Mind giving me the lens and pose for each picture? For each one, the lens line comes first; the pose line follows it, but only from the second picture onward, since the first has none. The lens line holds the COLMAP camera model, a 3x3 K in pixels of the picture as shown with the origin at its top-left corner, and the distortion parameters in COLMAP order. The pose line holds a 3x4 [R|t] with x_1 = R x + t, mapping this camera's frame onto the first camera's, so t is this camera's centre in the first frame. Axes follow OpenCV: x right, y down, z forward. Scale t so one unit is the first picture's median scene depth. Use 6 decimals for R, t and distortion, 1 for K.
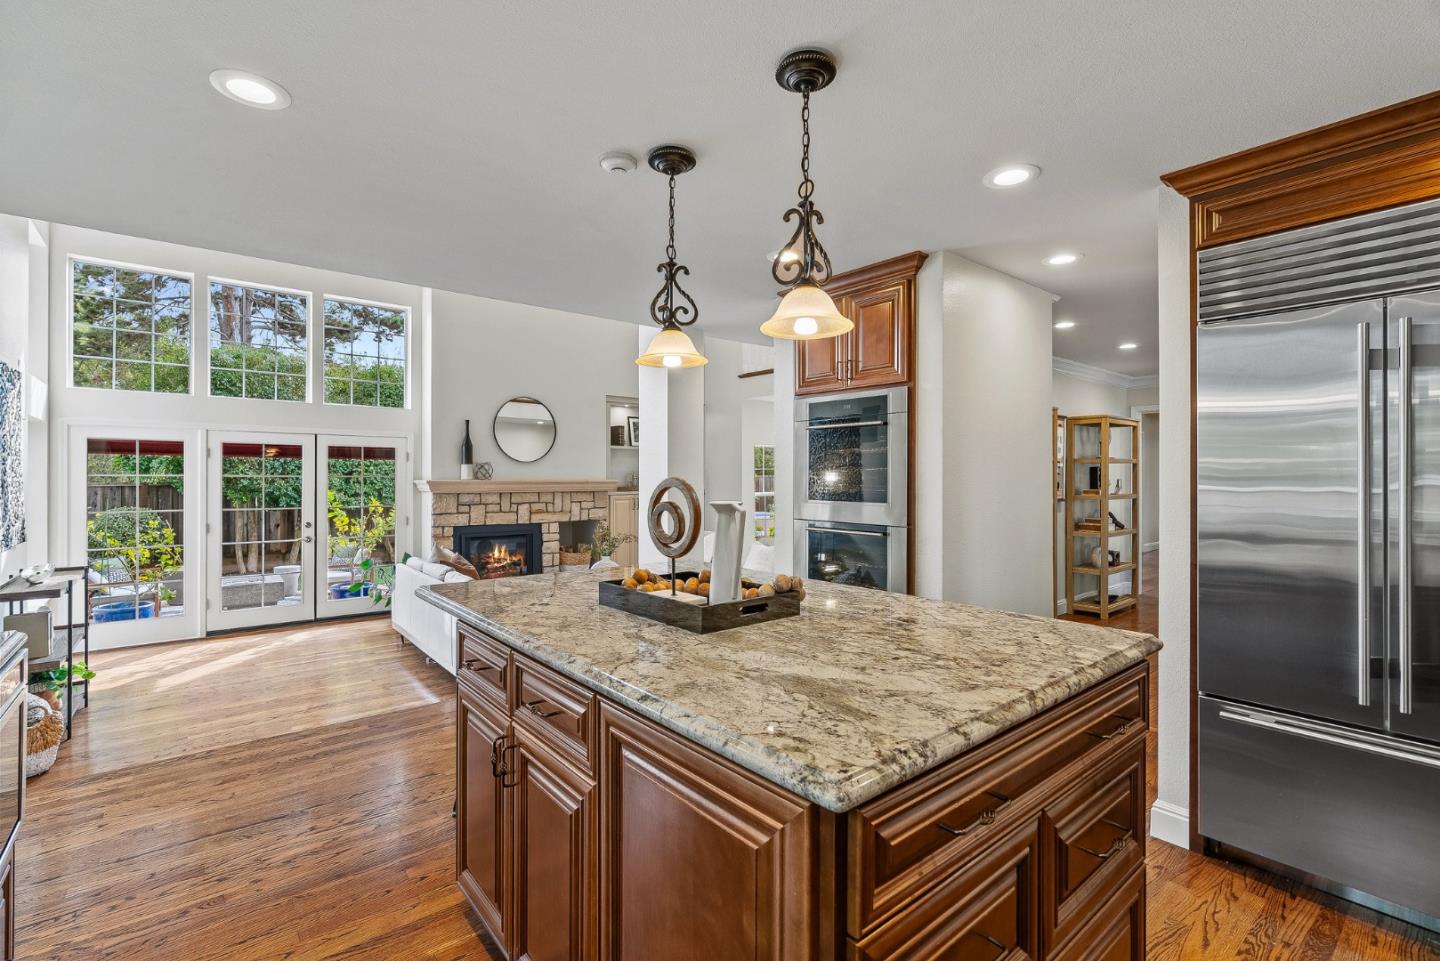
lens RADIAL K [[651.1, 0, 723.0], [0, 651.1, 480.9], [0, 0, 1]] dist [-0.005865, 0.000439]
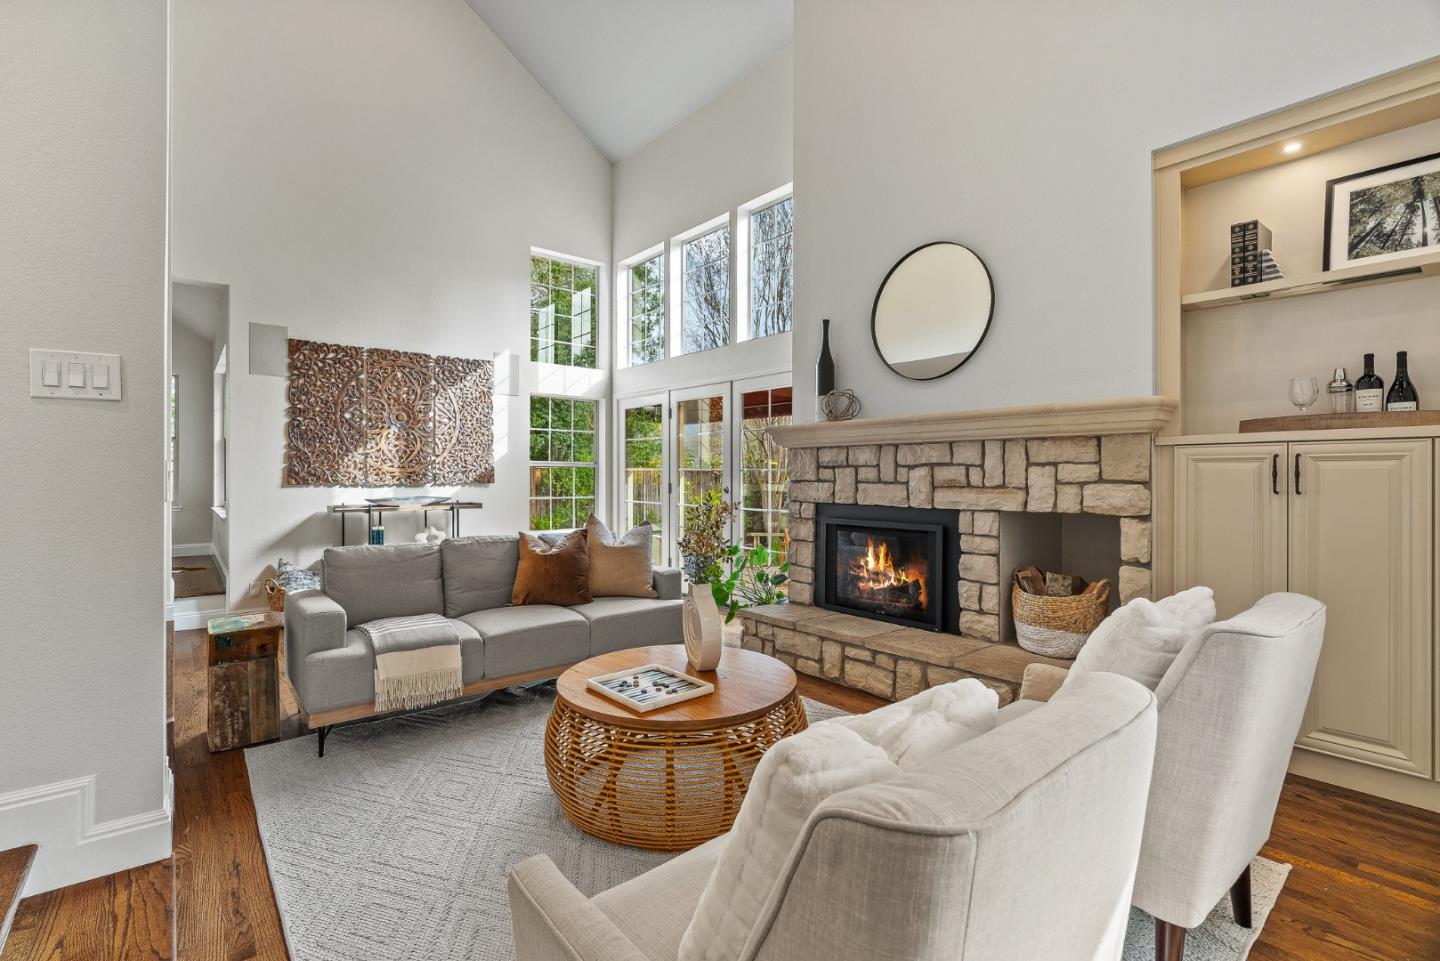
lens RADIAL K [[651.1, 0, 721.9], [0, 651.1, 473.6], [0, 0, 1]] dist [-0.005865, 0.000439]
pose [[0.008621, -0.003319, -0.999957, 0.169322], [-0.002778, 0.999991, -0.003343, 0.041616], [0.999959, 0.002807, 0.008612, 0.839750]]
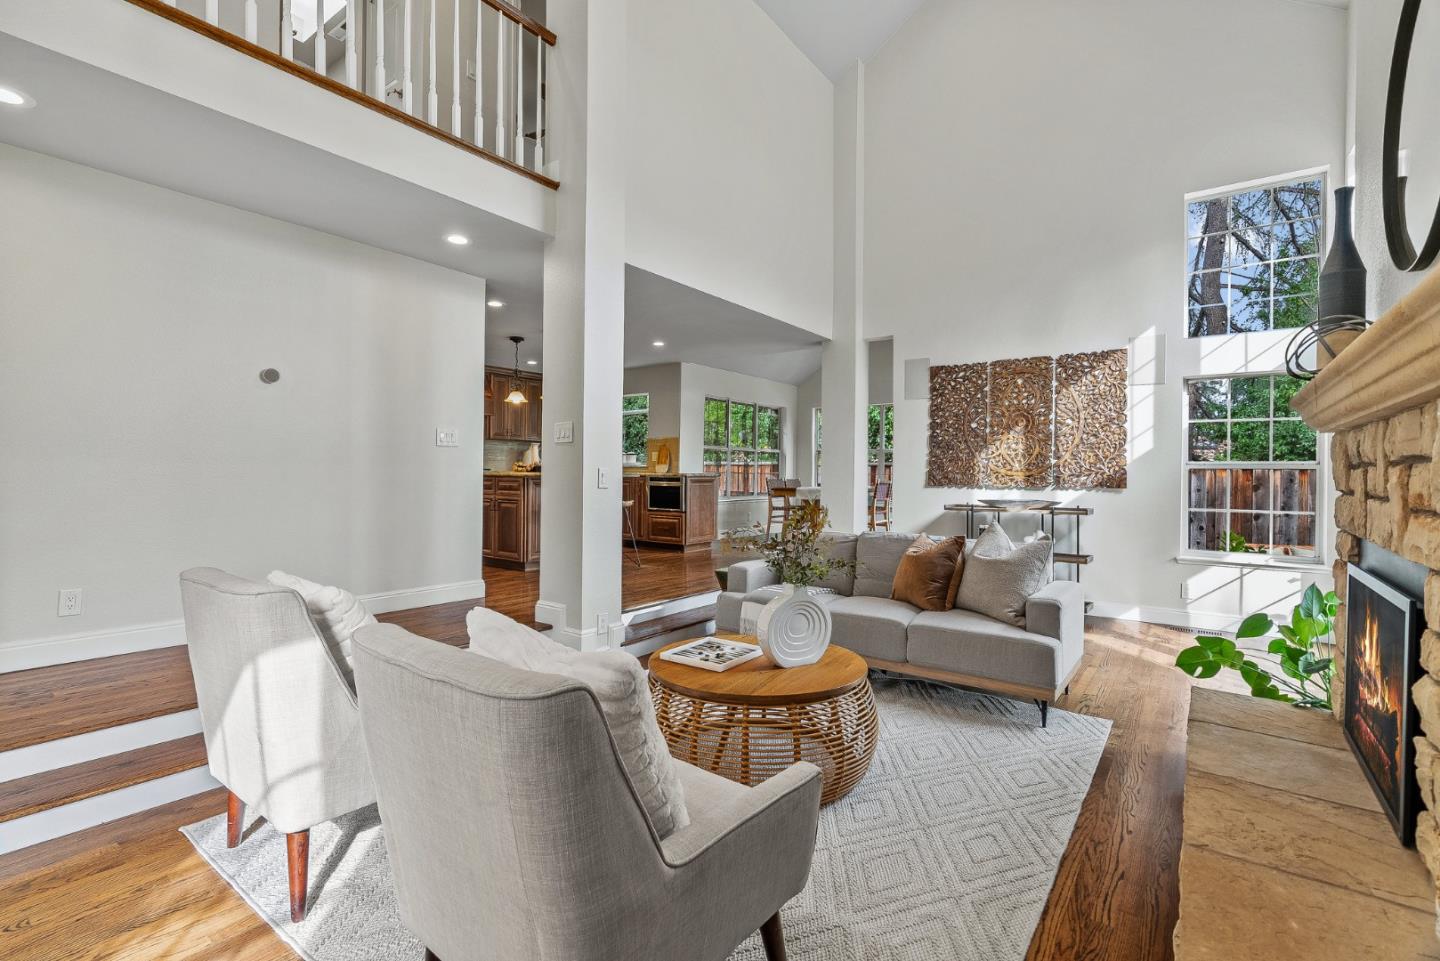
lens RADIAL K [[651.1, 0, 720.3], [0, 651.1, 475.6], [0, 0, 1]] dist [-0.005865, 0.000439]
pose [[-0.970001, -0.008588, -0.242950, -0.025431], [-0.009003, 0.999959, 0.000596, 0.041704], [0.242935, 0.002765, -0.970039, 1.111849]]
